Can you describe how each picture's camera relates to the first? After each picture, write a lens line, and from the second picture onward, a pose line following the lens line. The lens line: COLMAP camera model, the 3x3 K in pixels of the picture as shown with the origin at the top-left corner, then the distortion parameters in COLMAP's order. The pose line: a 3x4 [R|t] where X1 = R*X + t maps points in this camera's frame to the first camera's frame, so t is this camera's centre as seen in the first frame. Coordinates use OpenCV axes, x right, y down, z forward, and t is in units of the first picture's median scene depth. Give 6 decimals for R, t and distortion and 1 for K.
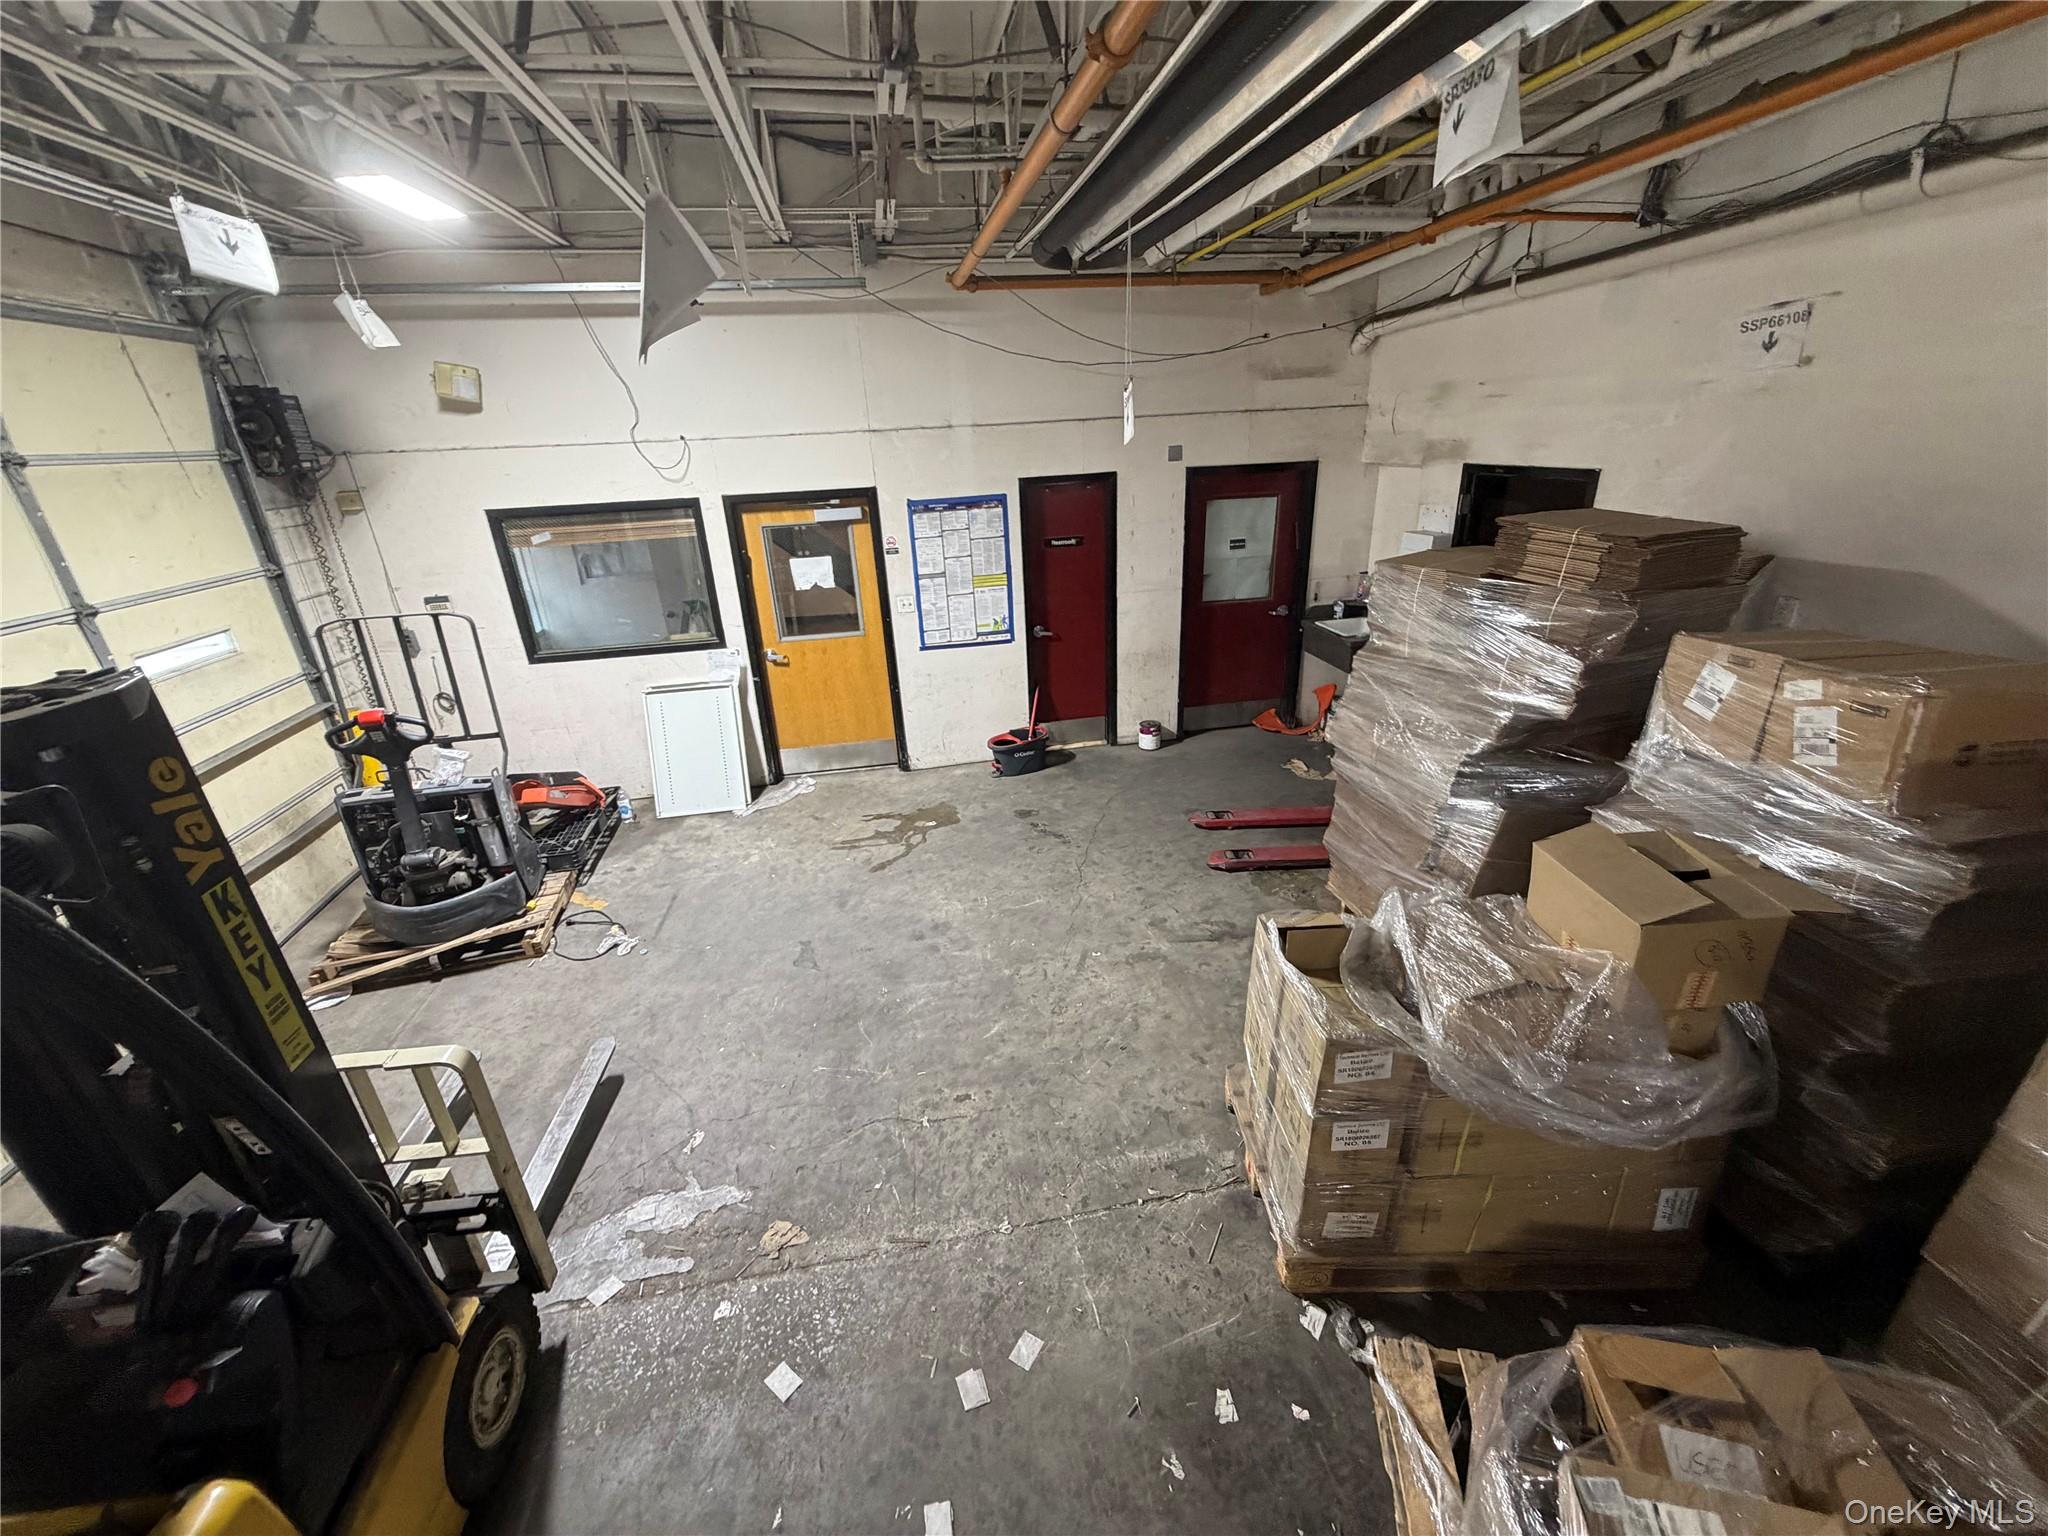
lens RADIAL K [[818.7, 0, 1023.7], [0, 818.7, 768.8], [0, 0, 1]] dist [-0.004072, 0.000615]
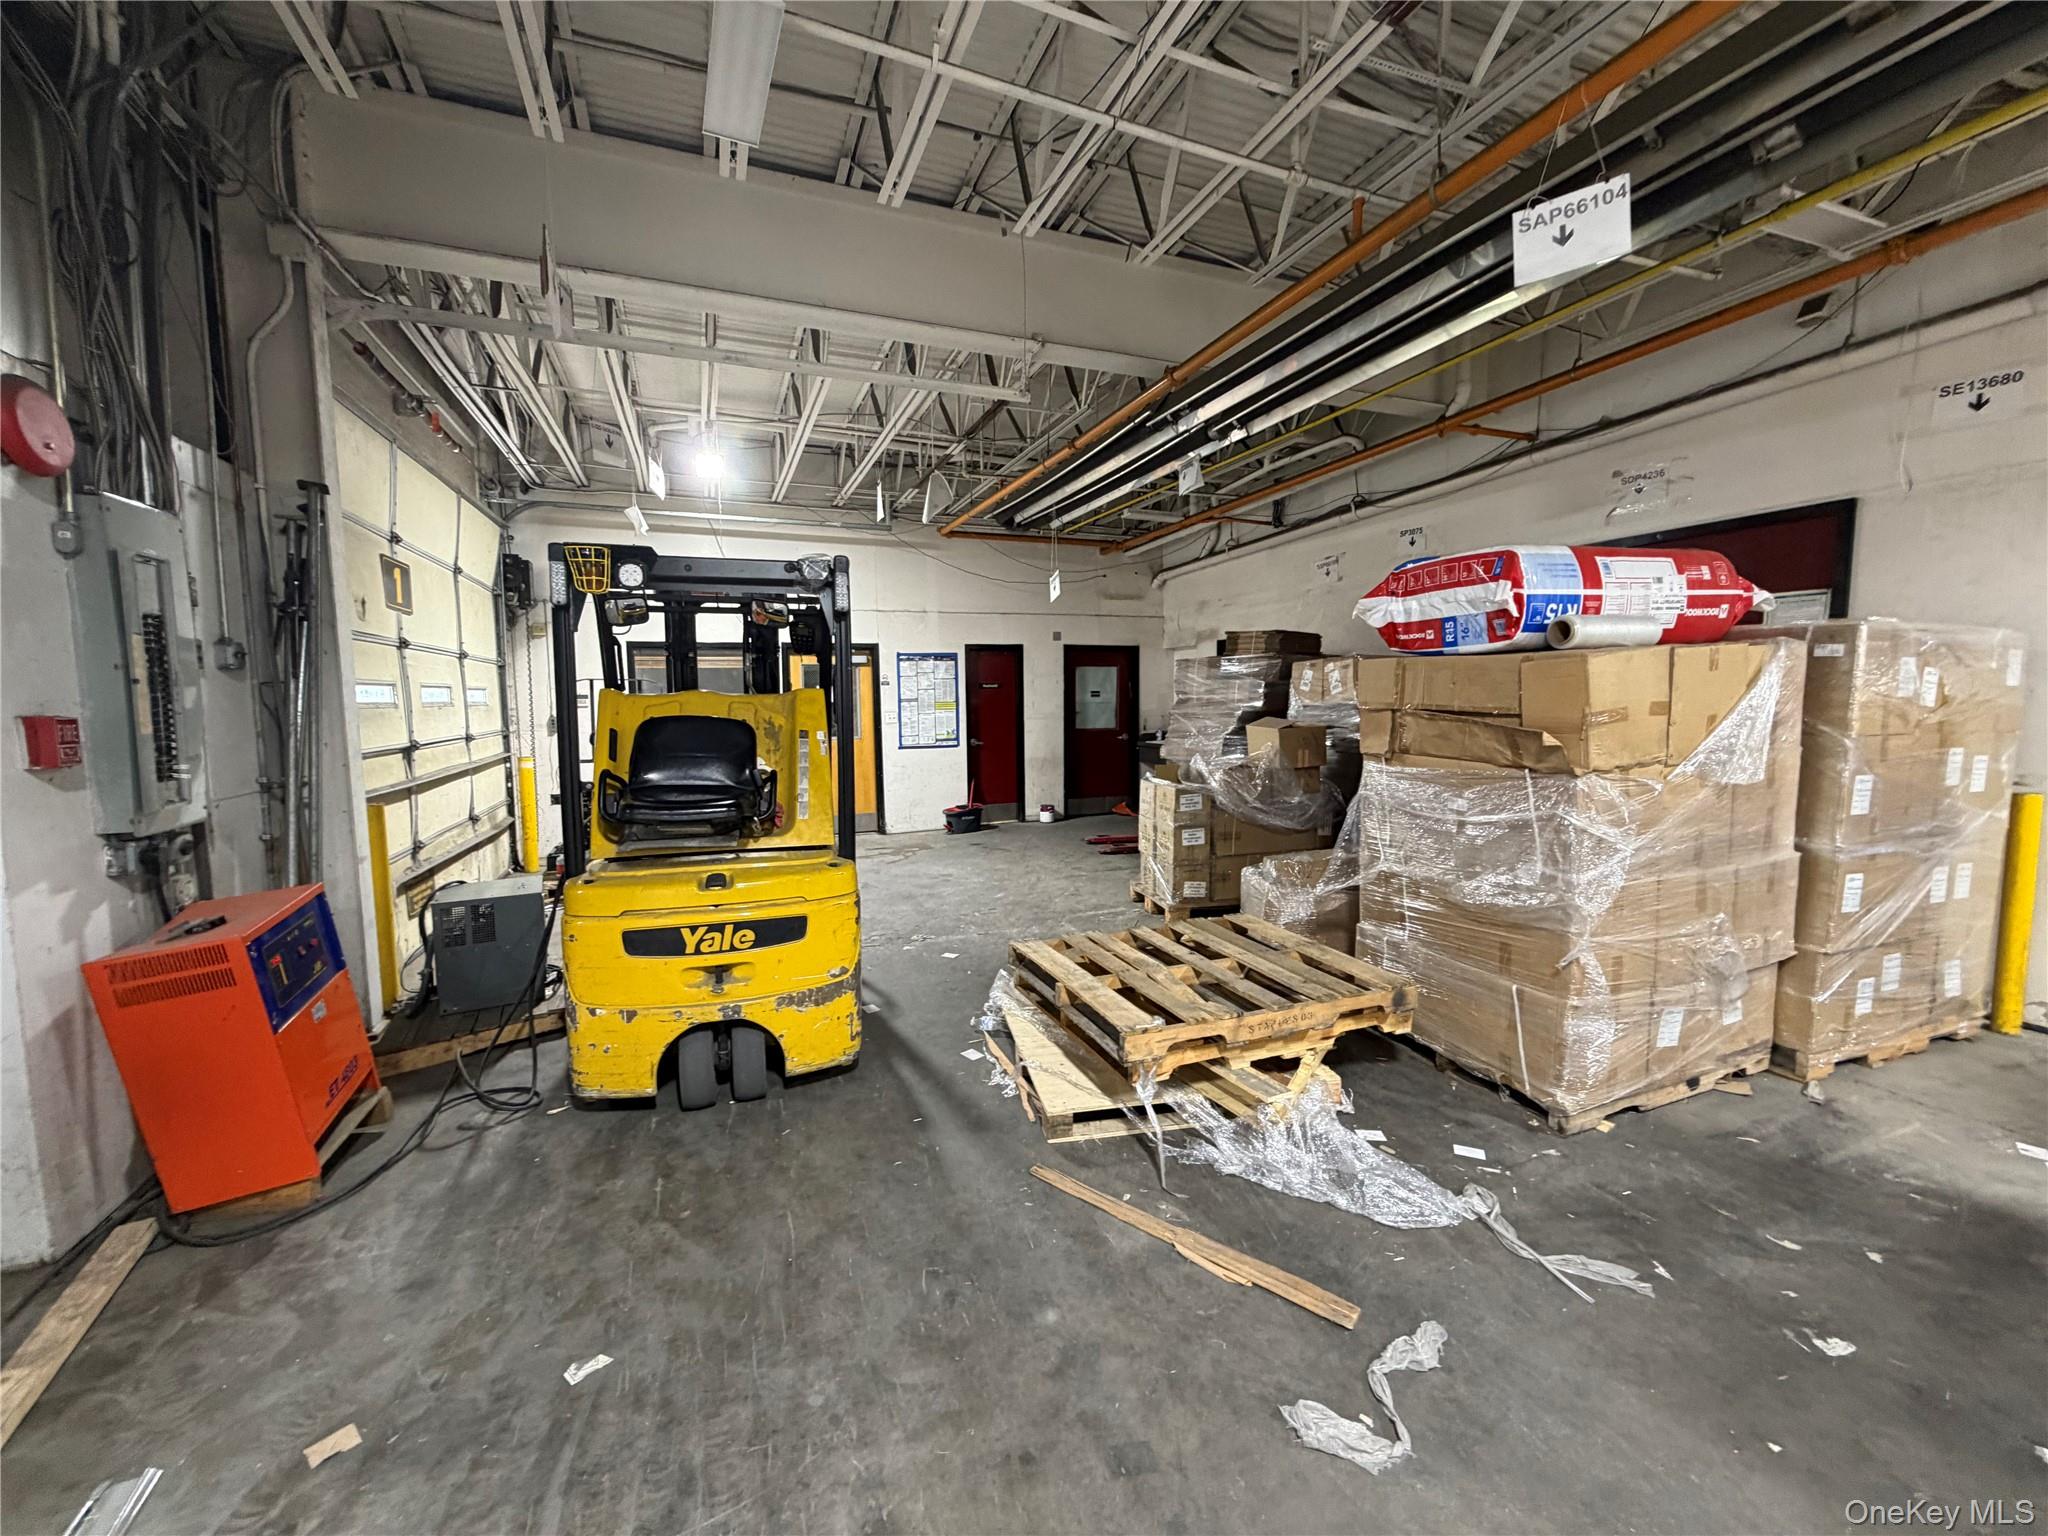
lens RADIAL K [[818.7, 0, 1024.3], [0, 818.7, 766.6], [0, 0, 1]] dist [-0.004072, 0.000615]
pose [[0.979198, 0.014819, 0.202364, -0.218348], [0.048637, 0.951112, -0.304991, 0.380497], [-0.196990, 0.308489, 0.930607, -0.464594]]
